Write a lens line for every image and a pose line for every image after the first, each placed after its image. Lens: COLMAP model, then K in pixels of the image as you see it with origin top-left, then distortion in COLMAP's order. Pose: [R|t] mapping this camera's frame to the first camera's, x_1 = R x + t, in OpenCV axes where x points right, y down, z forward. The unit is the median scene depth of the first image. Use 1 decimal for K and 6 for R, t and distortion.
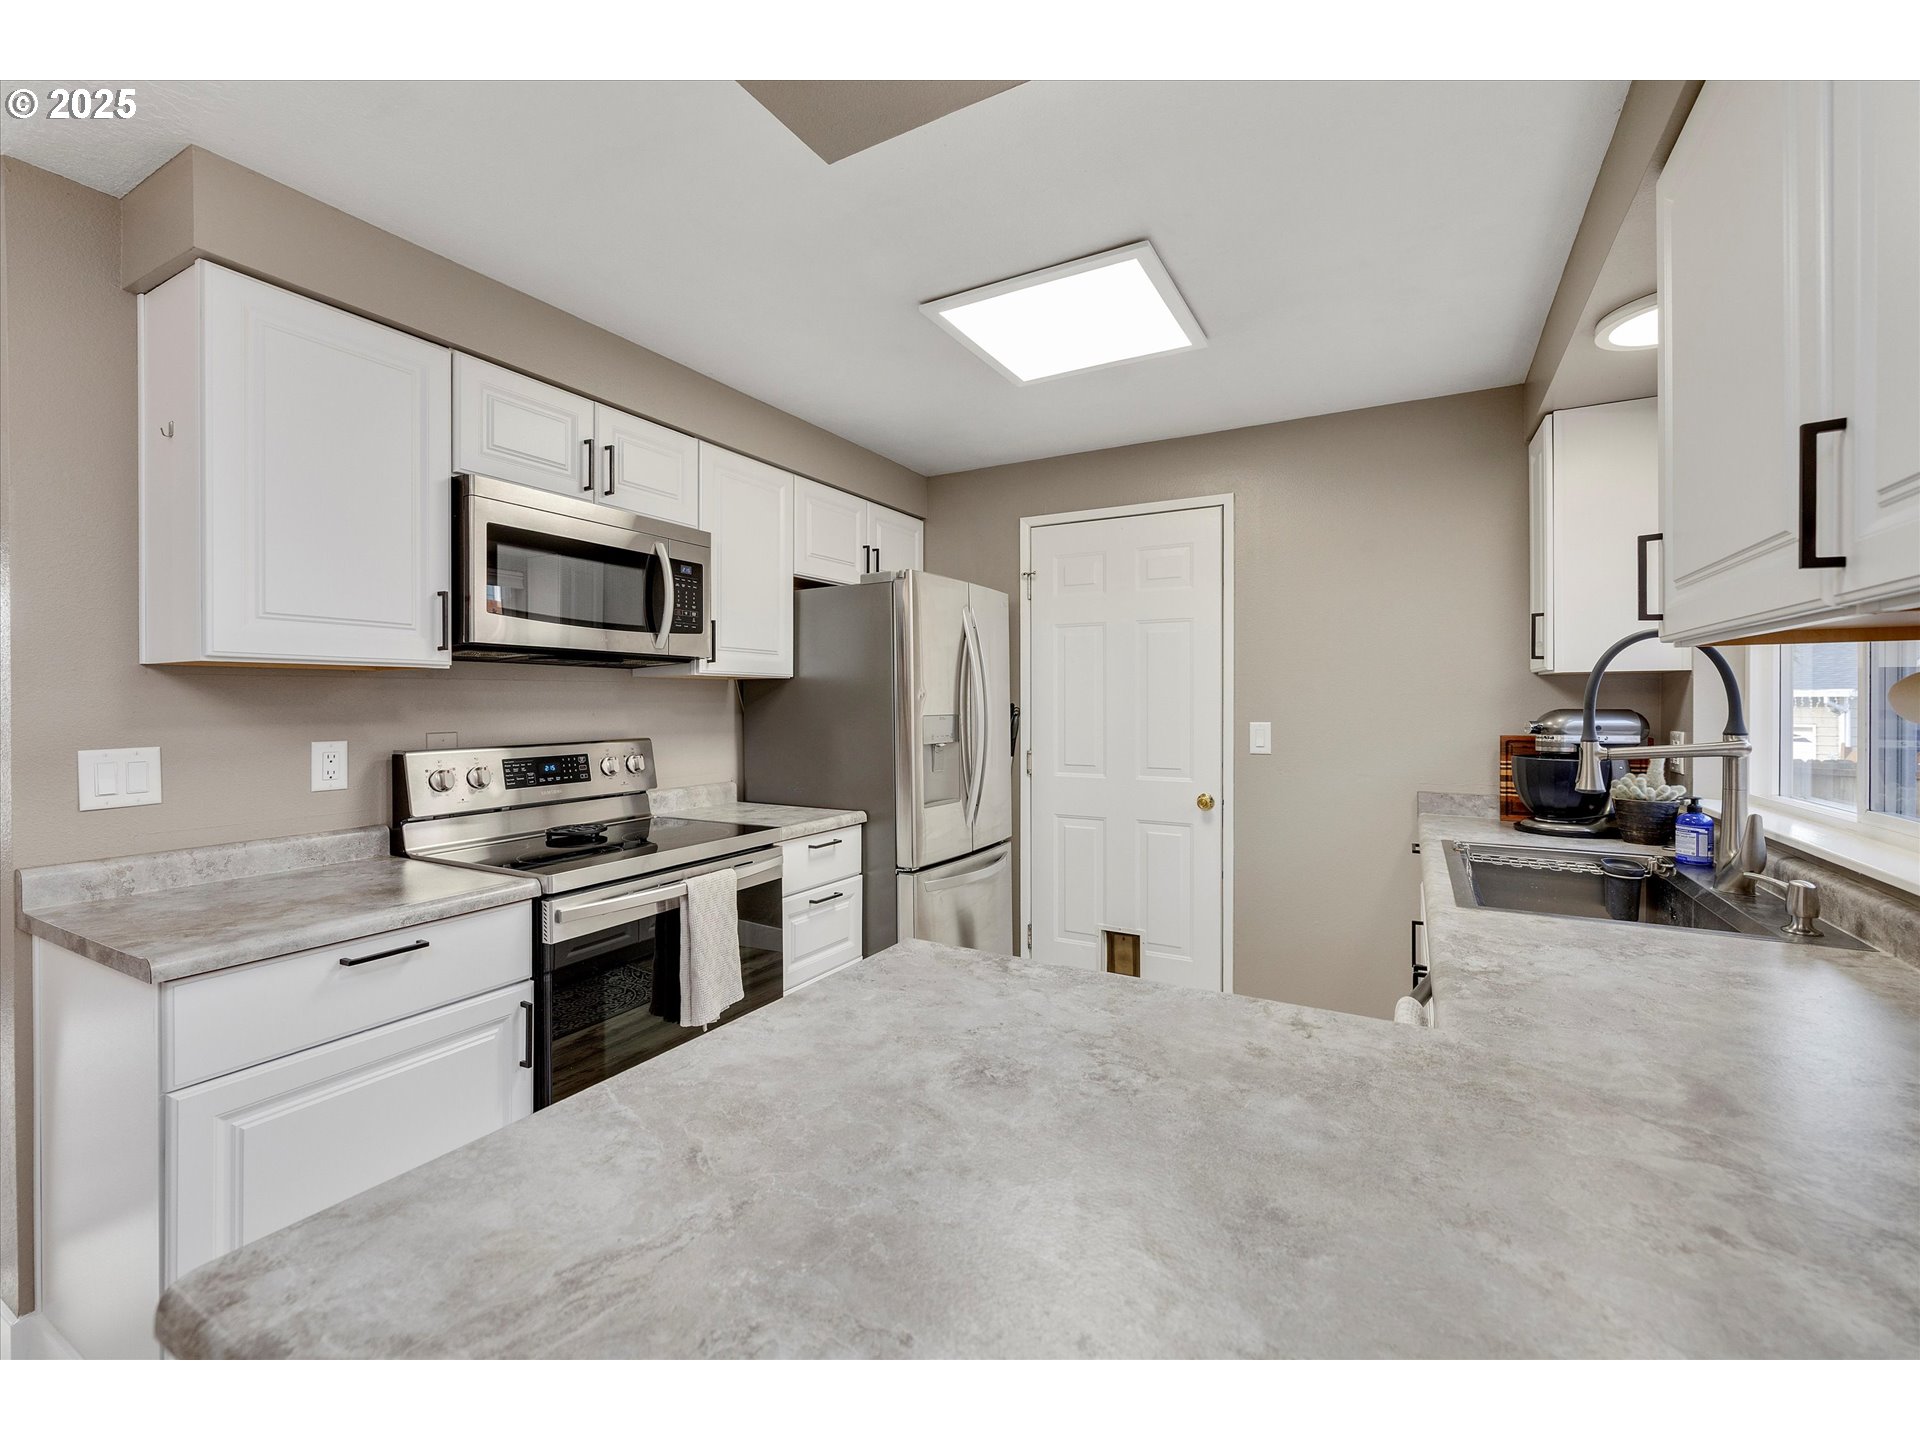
lens RADIAL K [[813.3, 0, 954.3], [0, 813.3, 706.6], [0, 0, 1]] dist [0.001710, 0.000000]
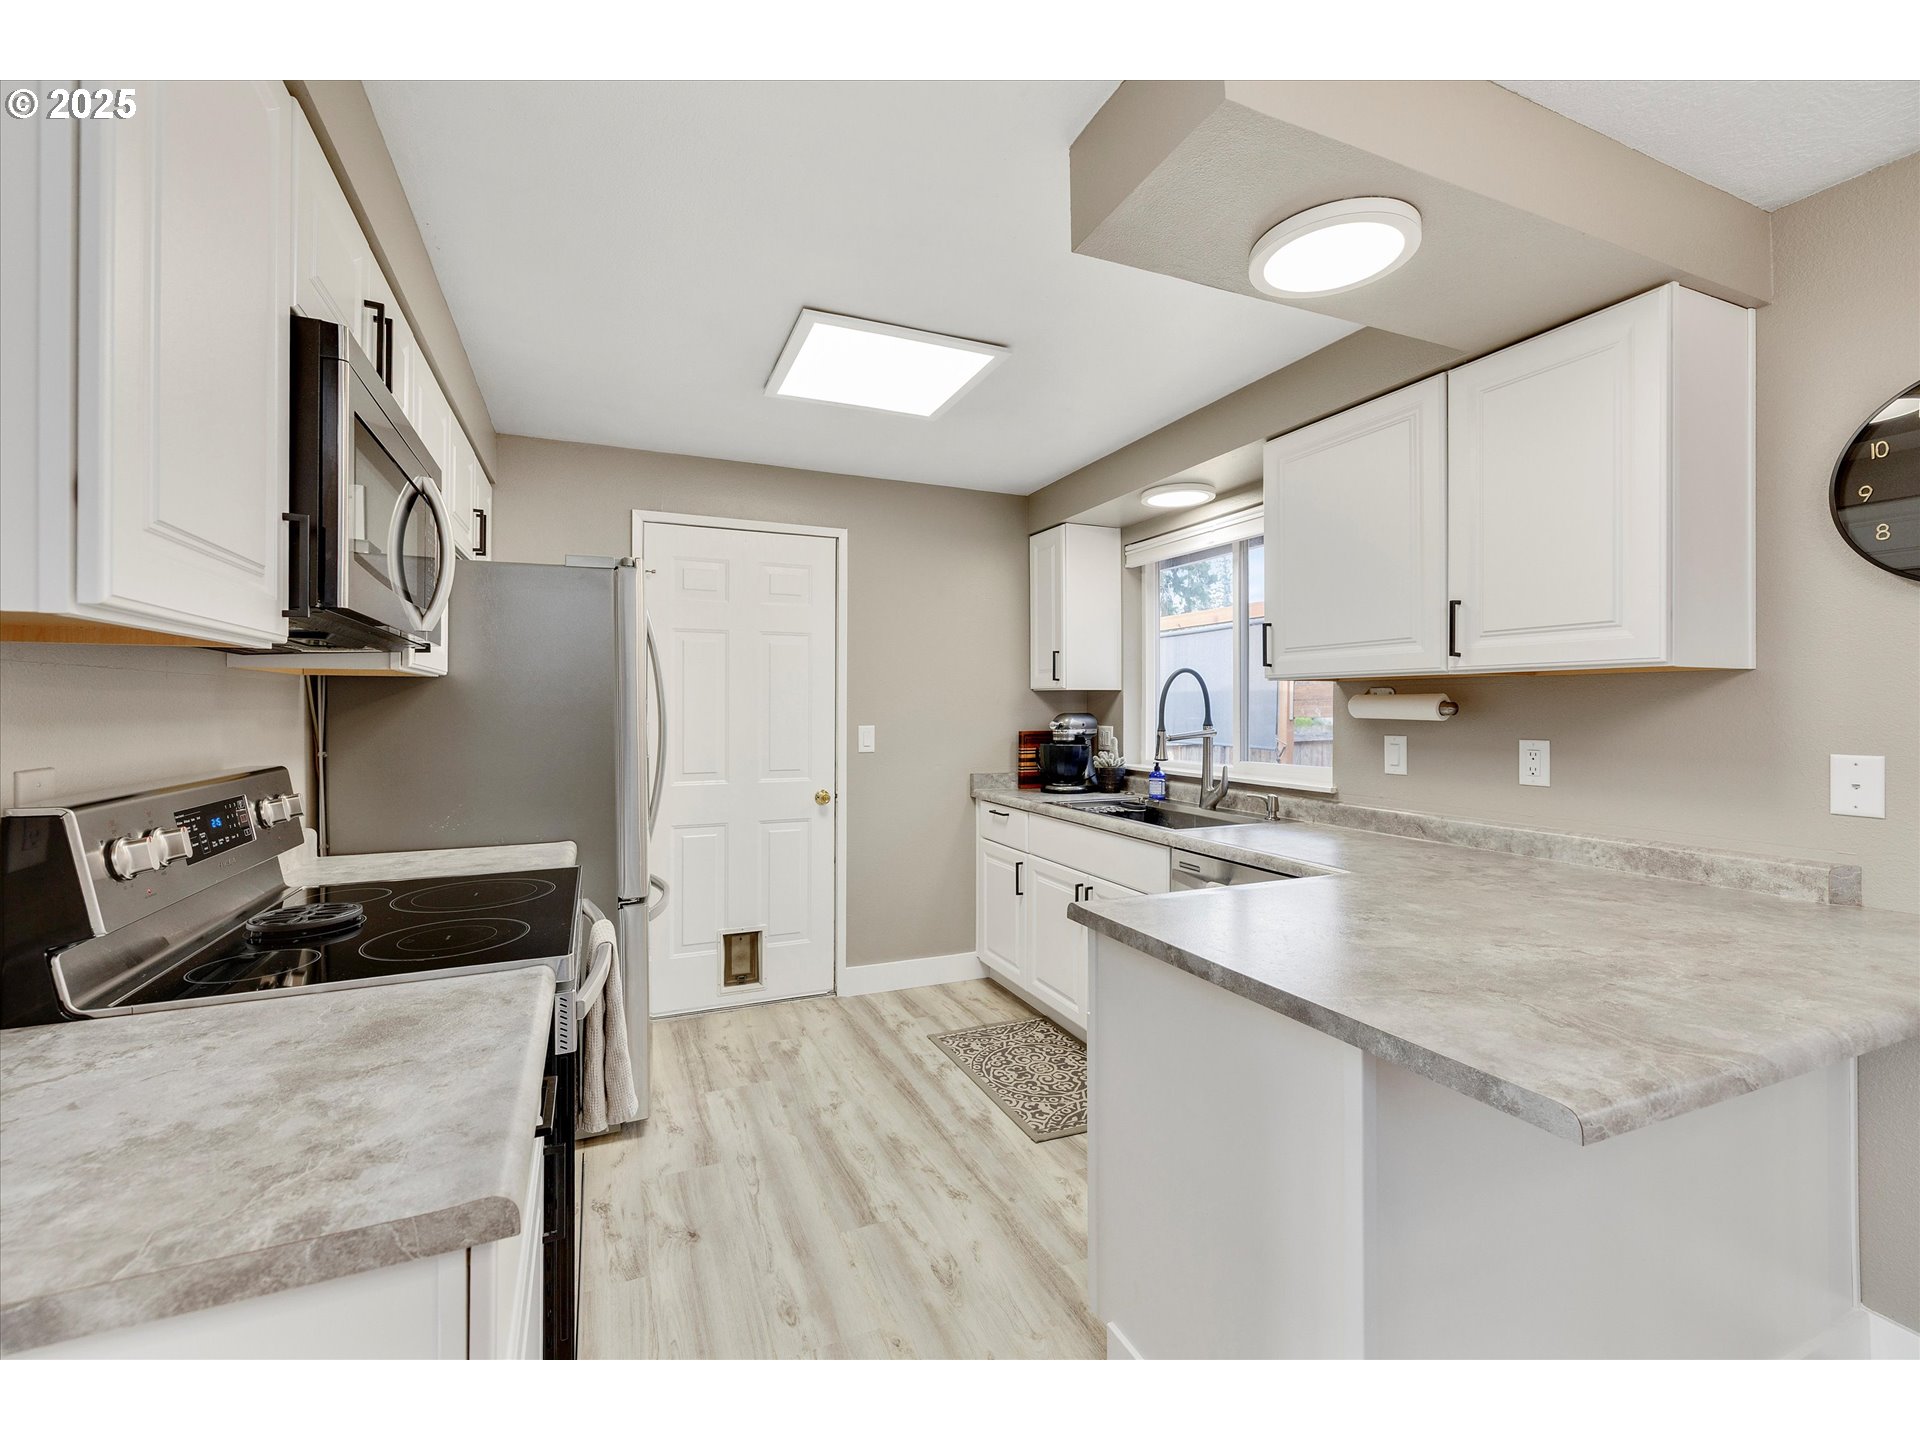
lens RADIAL K [[813.3, 0, 952.9], [0, 813.3, 707.7], [0, 0, 1]] dist [0.001710, 0.000000]
pose [[0.603227, 0.000766, 0.797570, -0.571627], [0.005053, 0.999976, -0.004782, -0.000827], [-0.797554, 0.006915, 0.603208, 0.206090]]
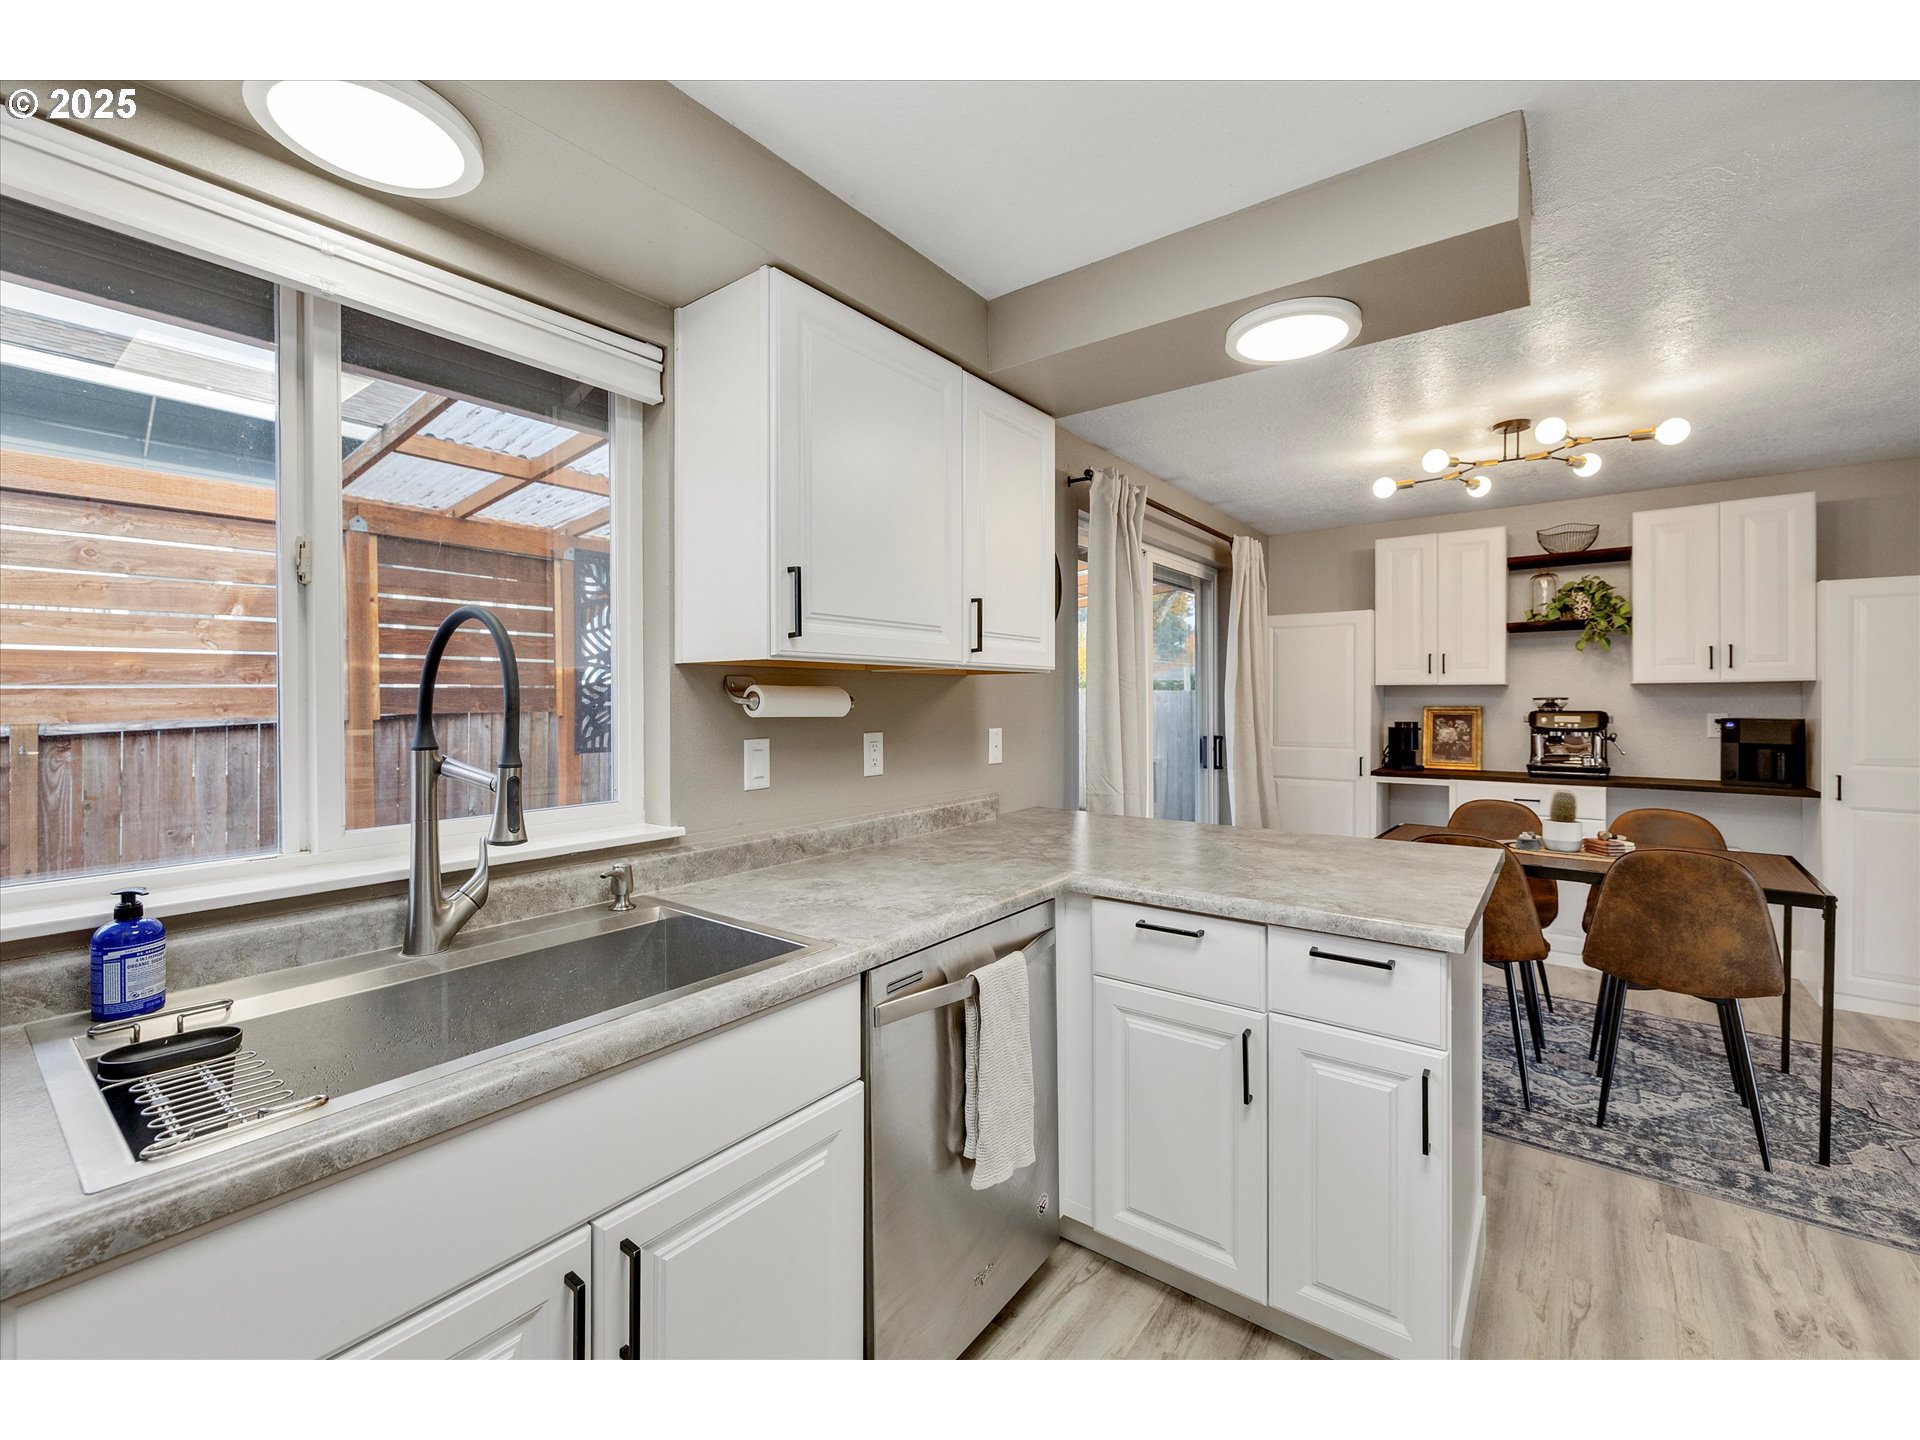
lens RADIAL K [[813.3, 0, 961.1], [0, 813.3, 706.6], [0, 0, 1]] dist [0.001710, 0.000000]
pose [[-0.990529, 0.005407, 0.137197, 0.219567], [0.007603, 0.999851, 0.015487, -0.009192], [-0.137093, 0.016384, -0.990423, 1.069968]]
